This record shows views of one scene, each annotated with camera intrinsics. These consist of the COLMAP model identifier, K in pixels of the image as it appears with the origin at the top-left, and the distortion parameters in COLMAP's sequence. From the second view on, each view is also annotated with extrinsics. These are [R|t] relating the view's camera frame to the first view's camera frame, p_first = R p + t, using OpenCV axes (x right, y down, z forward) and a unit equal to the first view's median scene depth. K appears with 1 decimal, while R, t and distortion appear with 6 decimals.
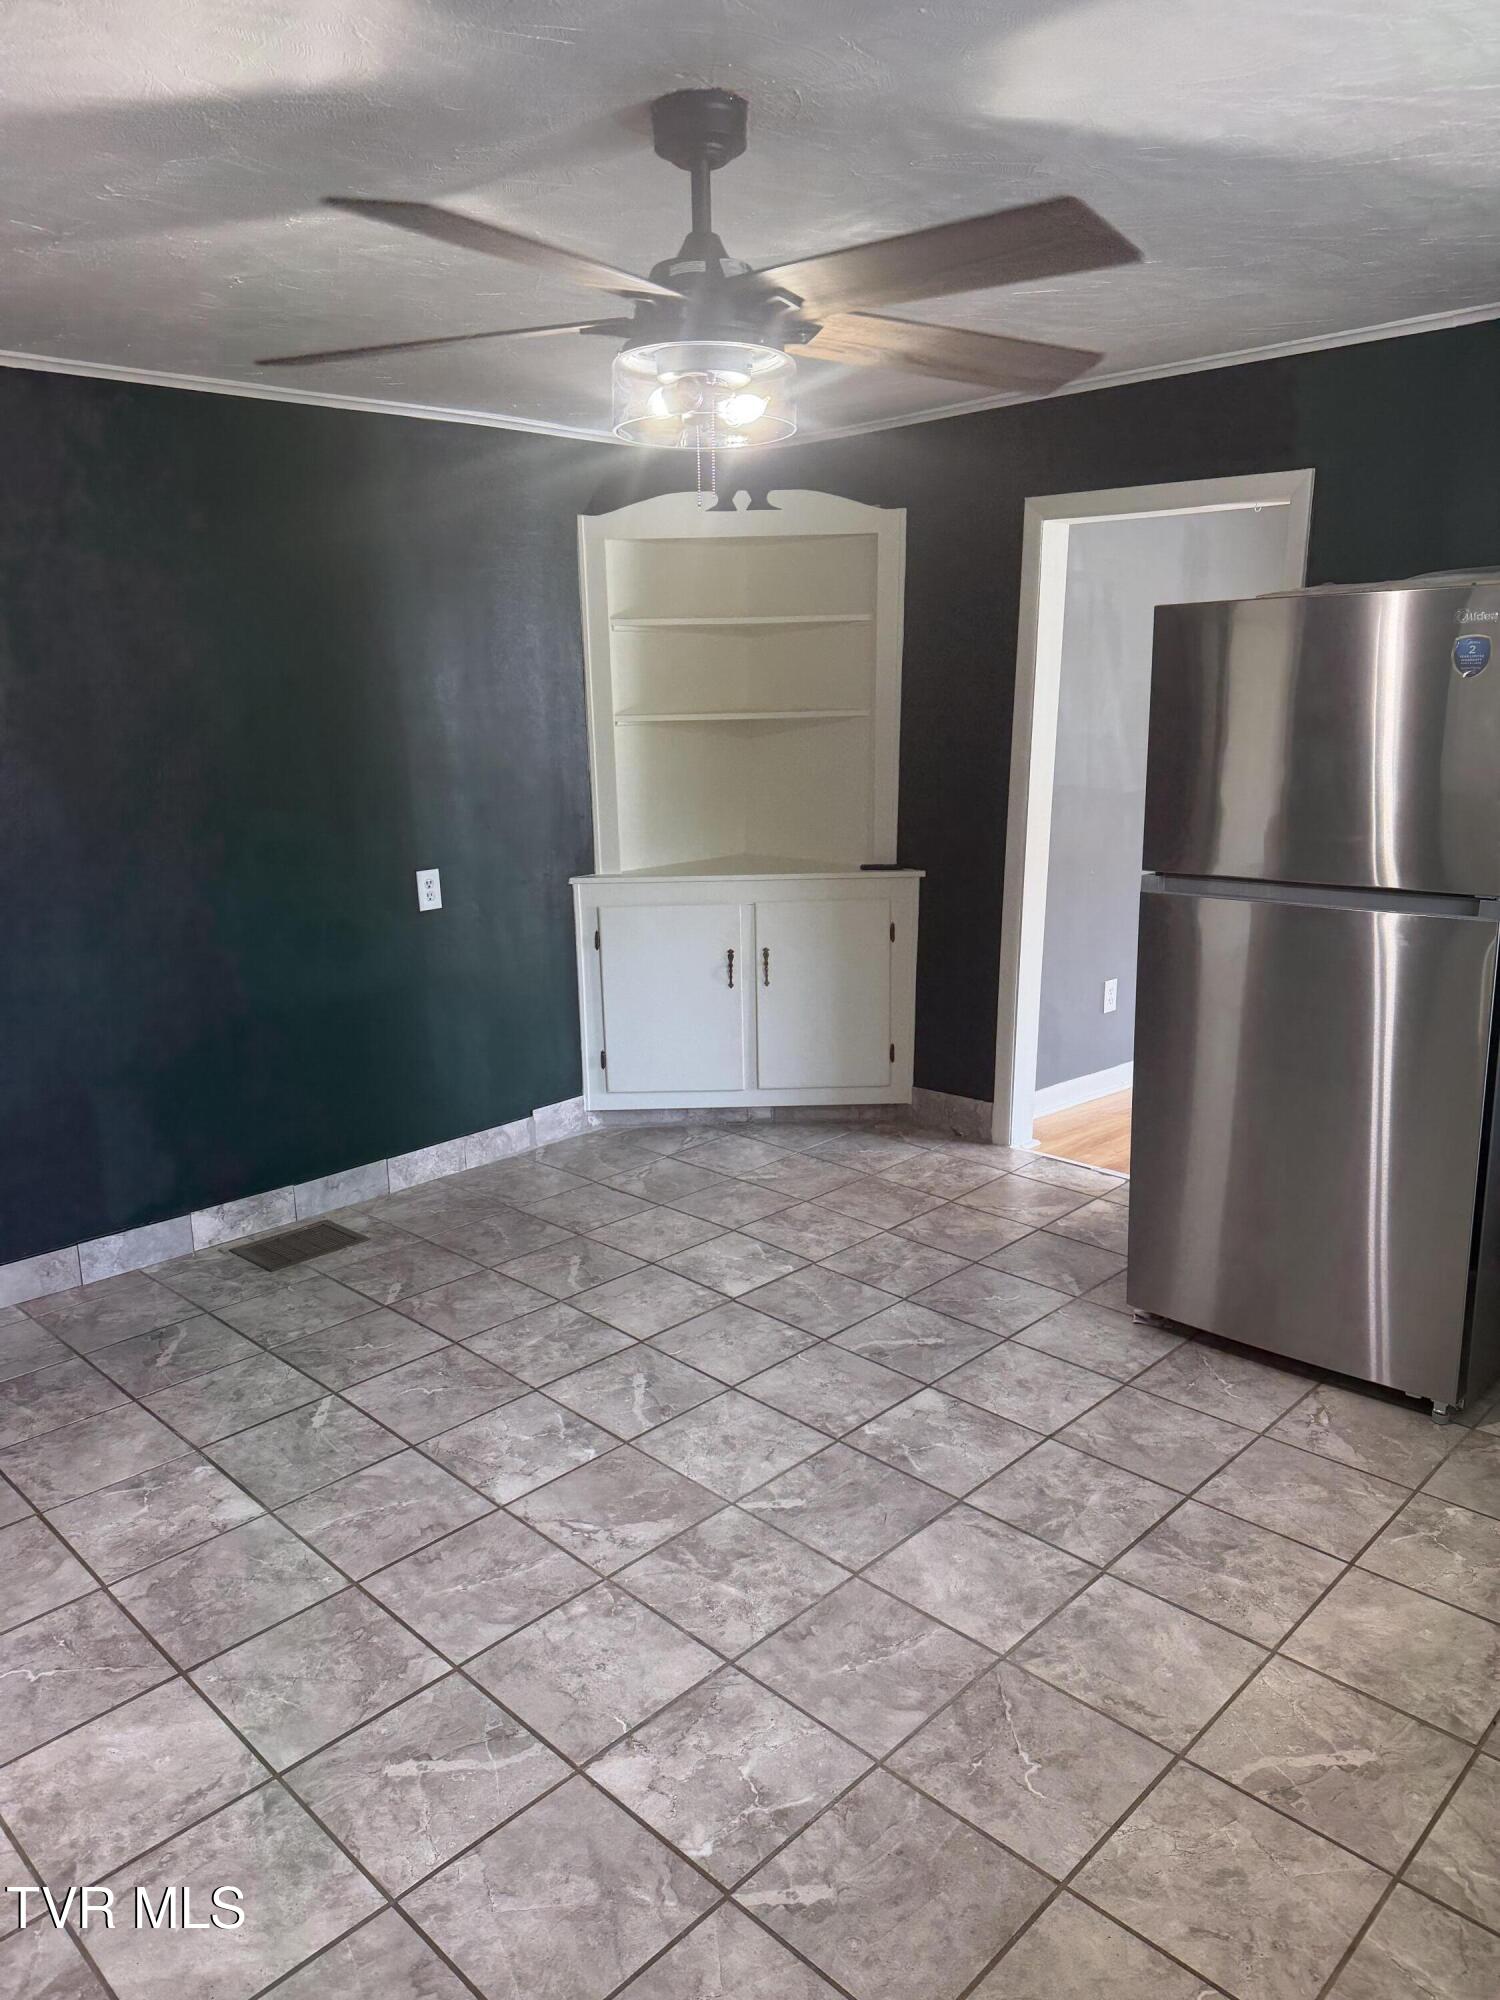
lens RADIAL K [[1426.4, 0, 743.7], [0, 1426.4, 1011.9], [0, 0, 1]] dist [0.156160, -0.241022]
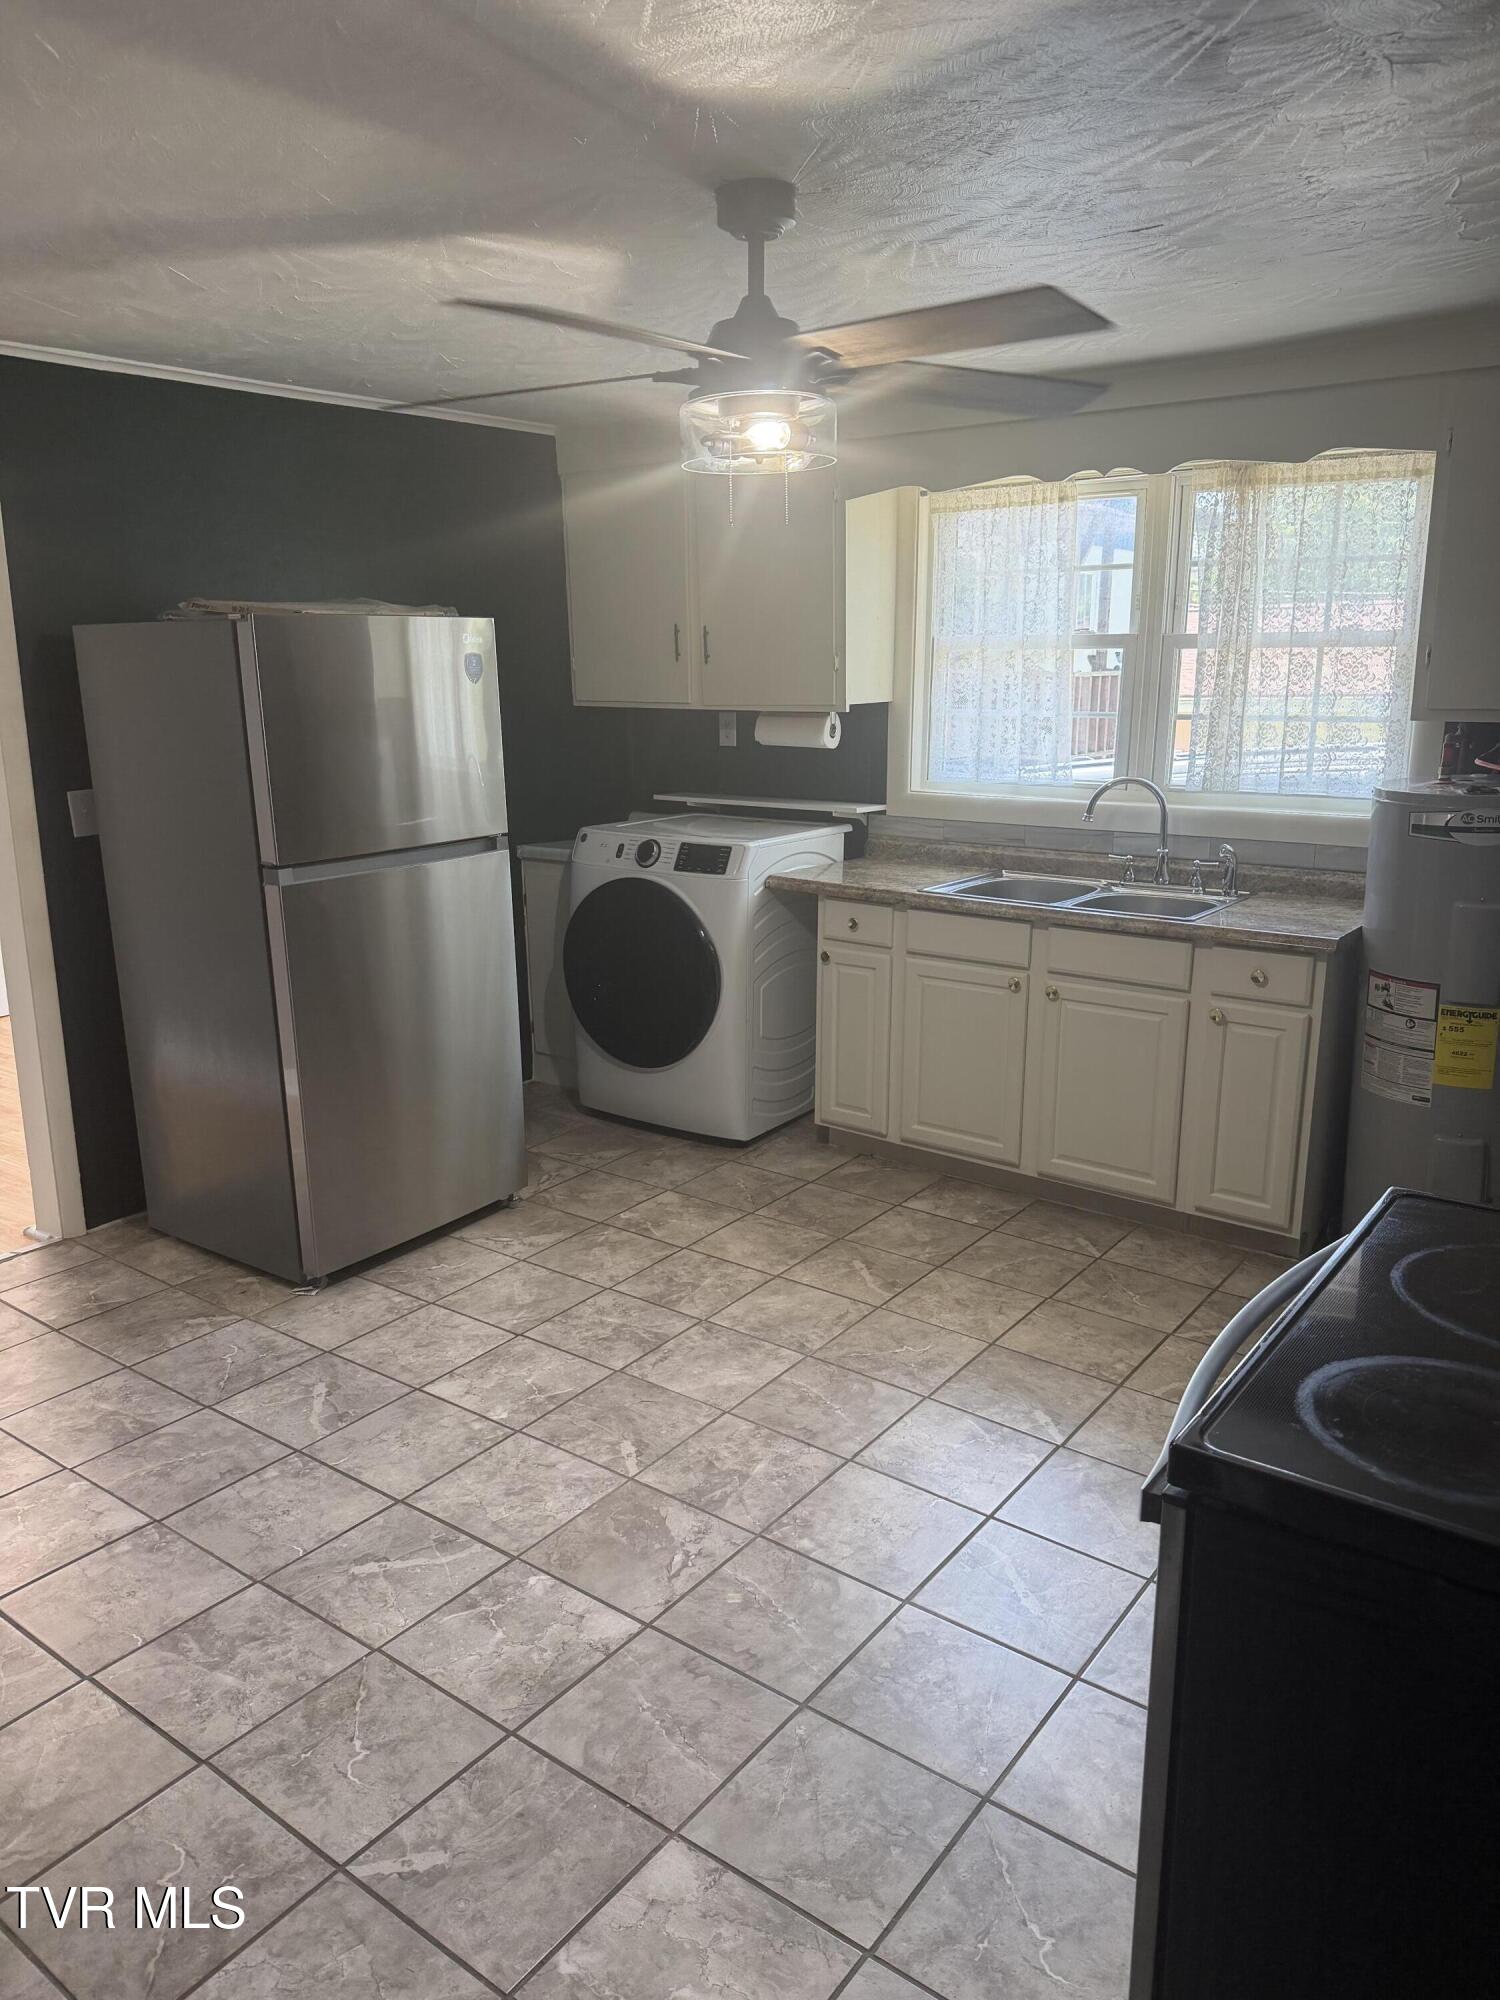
lens RADIAL K [[1426.4, 0, 743.7], [0, 1426.4, 1011.9], [0, 0, 1]] dist [0.156160, -0.241022]
pose [[-0.147372, -0.217530, 0.964864, -0.890010], [0.240312, 0.938409, 0.248270, -0.196782], [-0.959443, 0.268457, -0.086021, 0.872881]]
